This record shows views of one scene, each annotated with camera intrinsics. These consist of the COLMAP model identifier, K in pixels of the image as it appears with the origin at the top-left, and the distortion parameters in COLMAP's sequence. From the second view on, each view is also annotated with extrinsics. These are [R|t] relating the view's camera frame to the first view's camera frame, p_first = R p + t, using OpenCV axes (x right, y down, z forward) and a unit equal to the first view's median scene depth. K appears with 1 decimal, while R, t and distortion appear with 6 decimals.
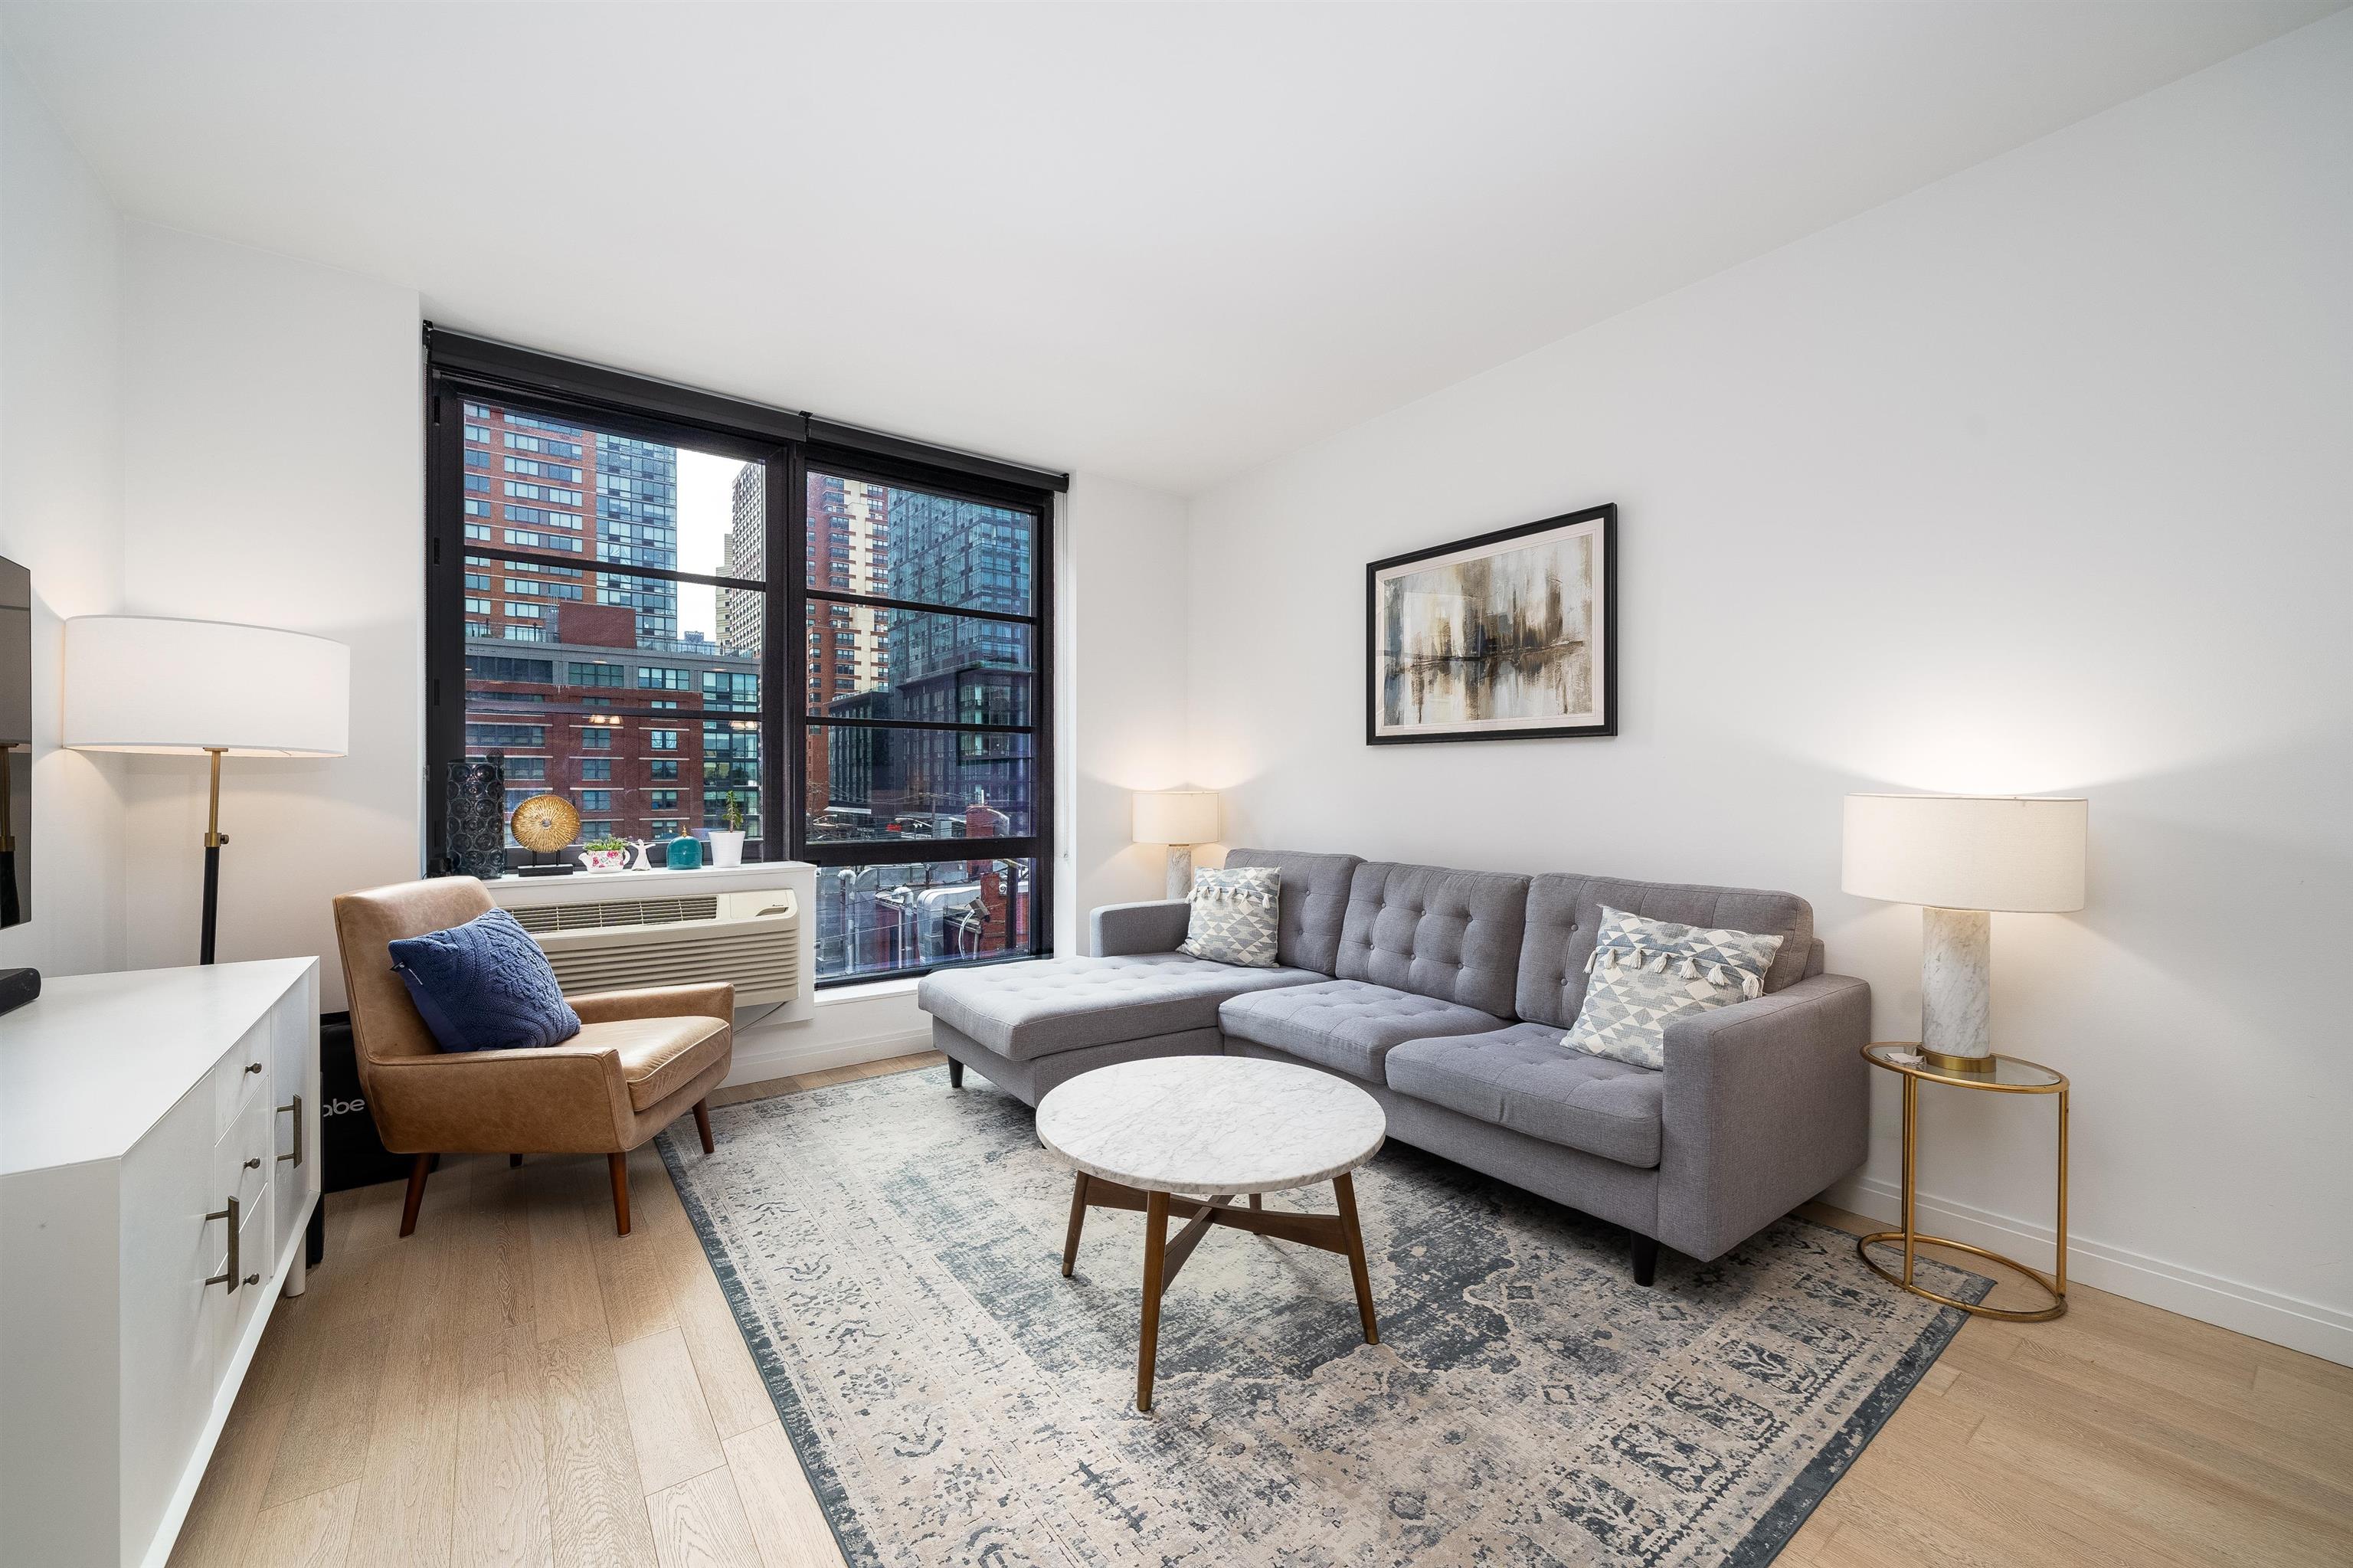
lens RADIAL K [[919.2, 0, 1185.1], [0, 919.2, 787.1], [0, 0, 1]] dist [0.000073, -0.000262]
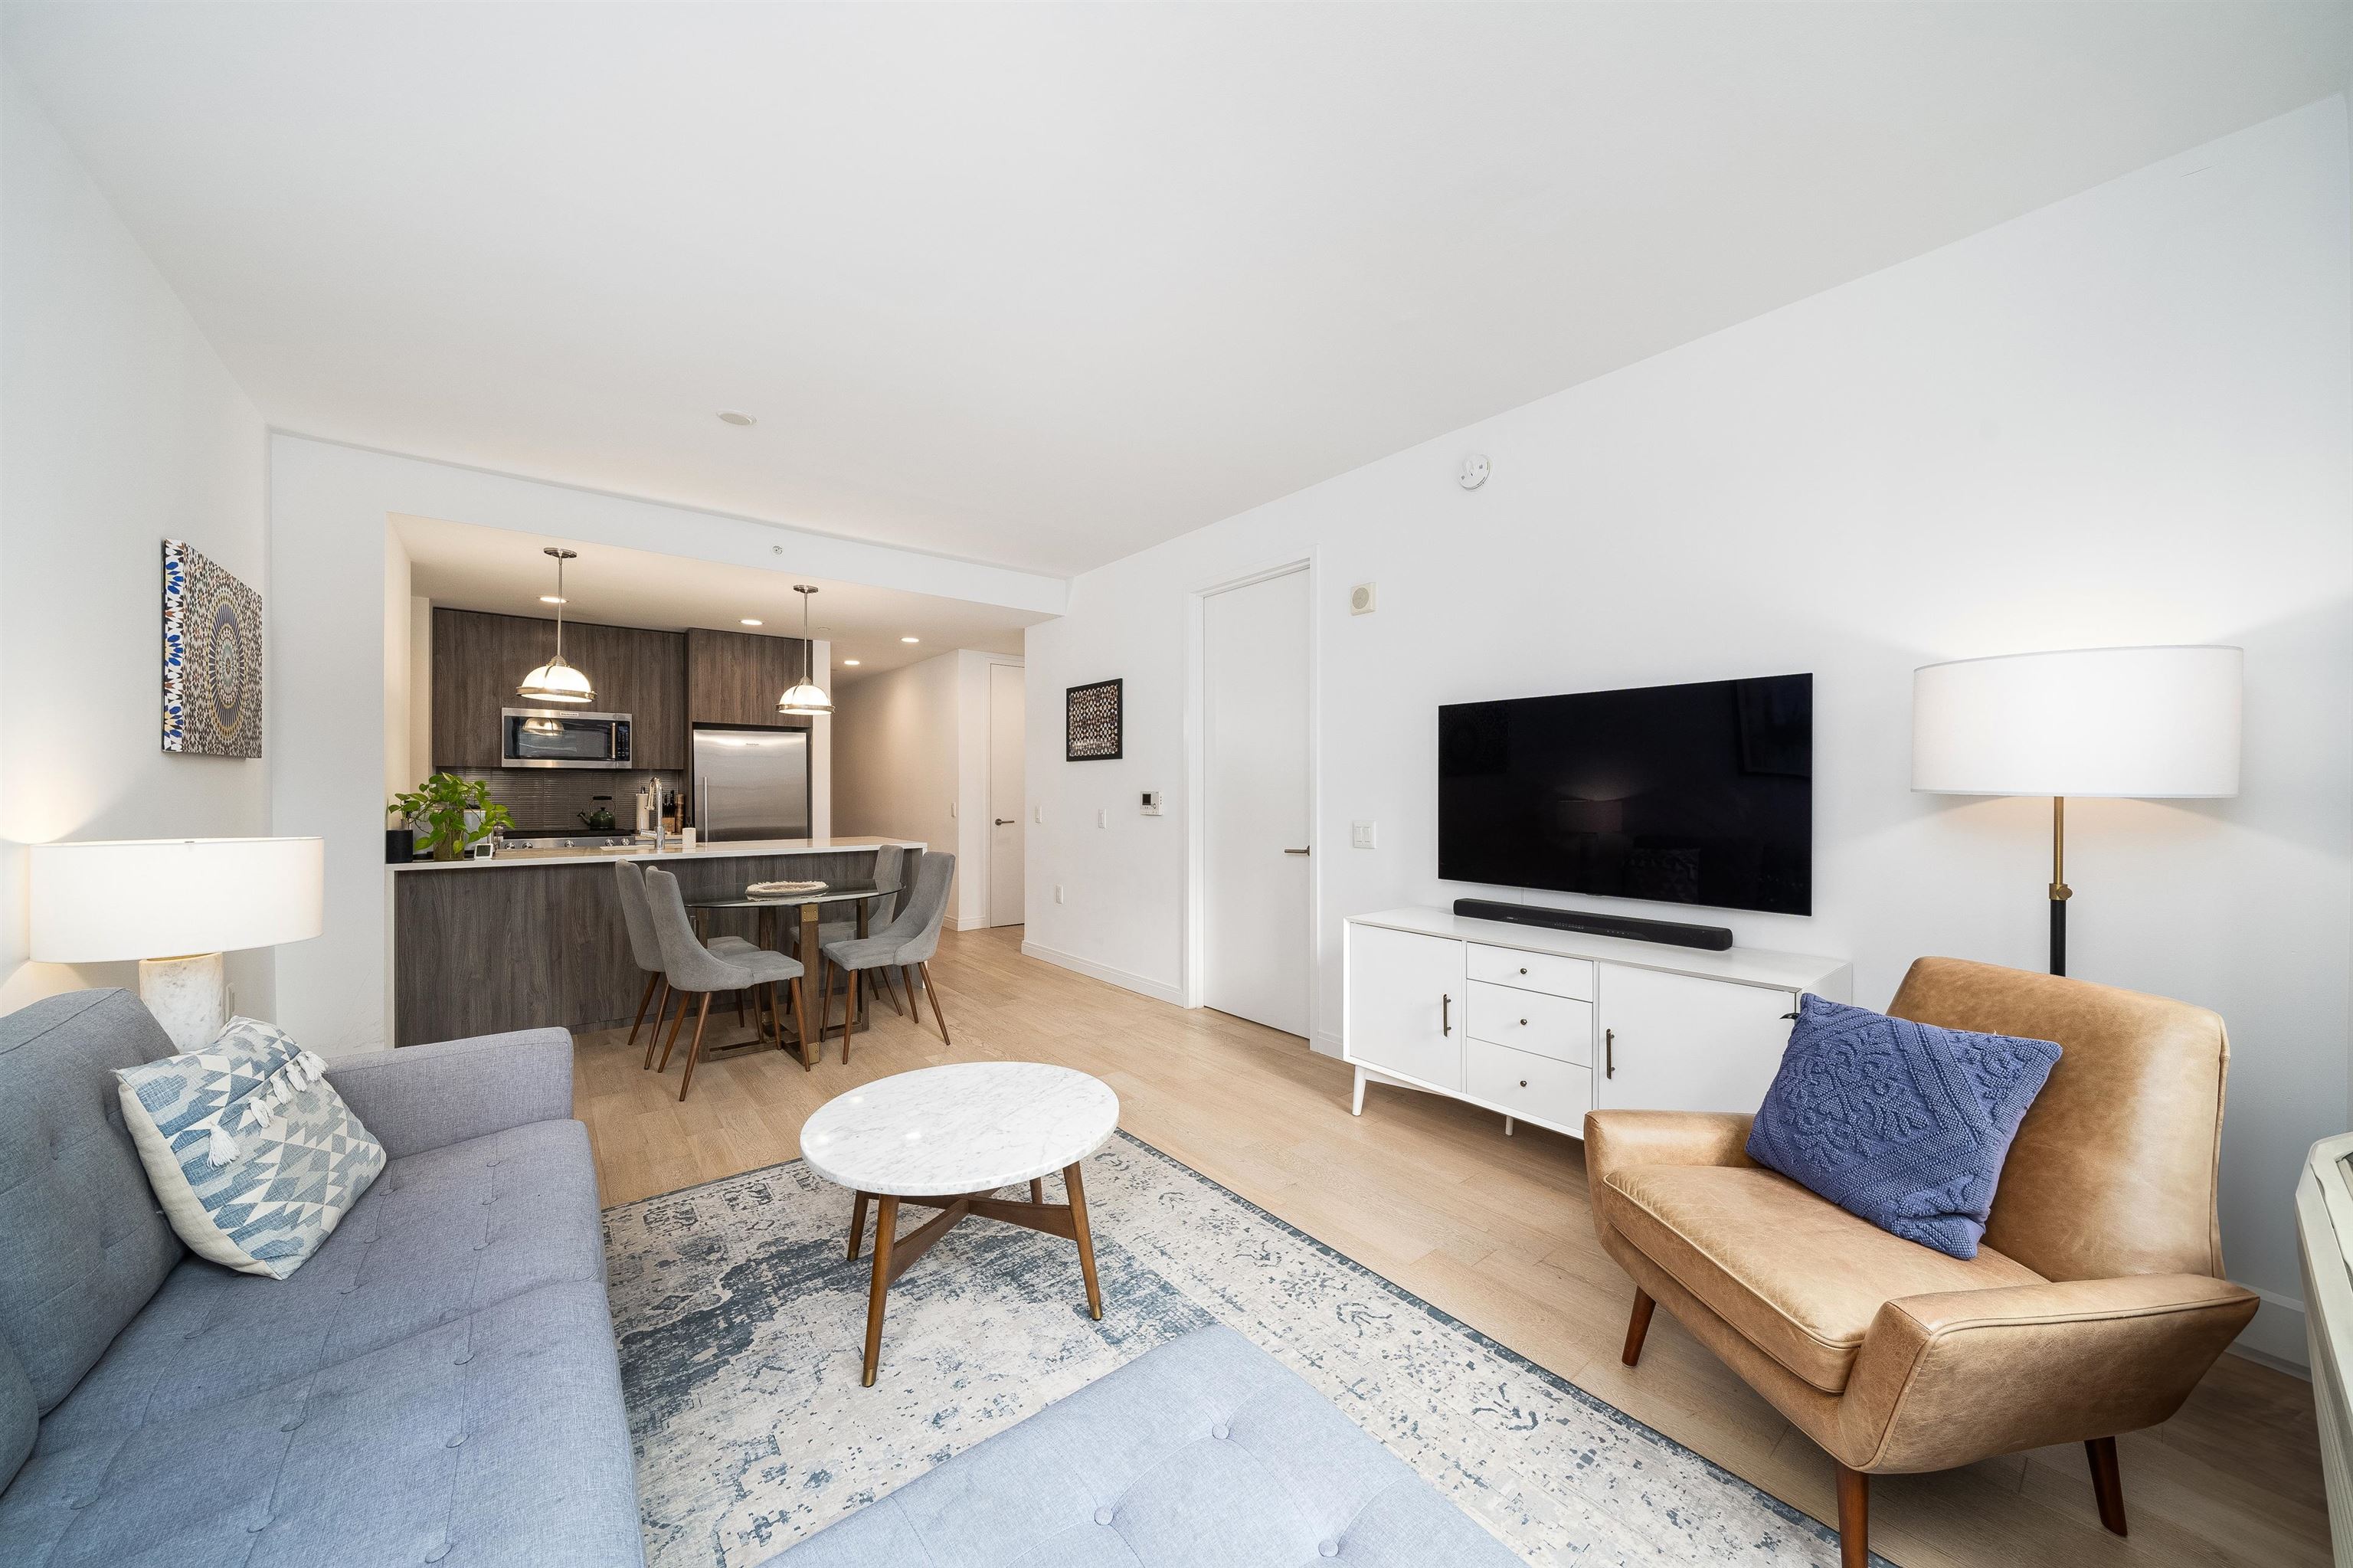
lens RADIAL K [[813.4, 0, 1167.6], [0, 813.4, 790.7], [0, 0, 1]] dist [-0.002060, -0.000143]
pose [[-0.999870, 0.000586, -0.016140, -0.137513], [0.000514, 0.999990, 0.004420, -0.033803], [0.016142, 0.004411, -0.999860, 1.355532]]
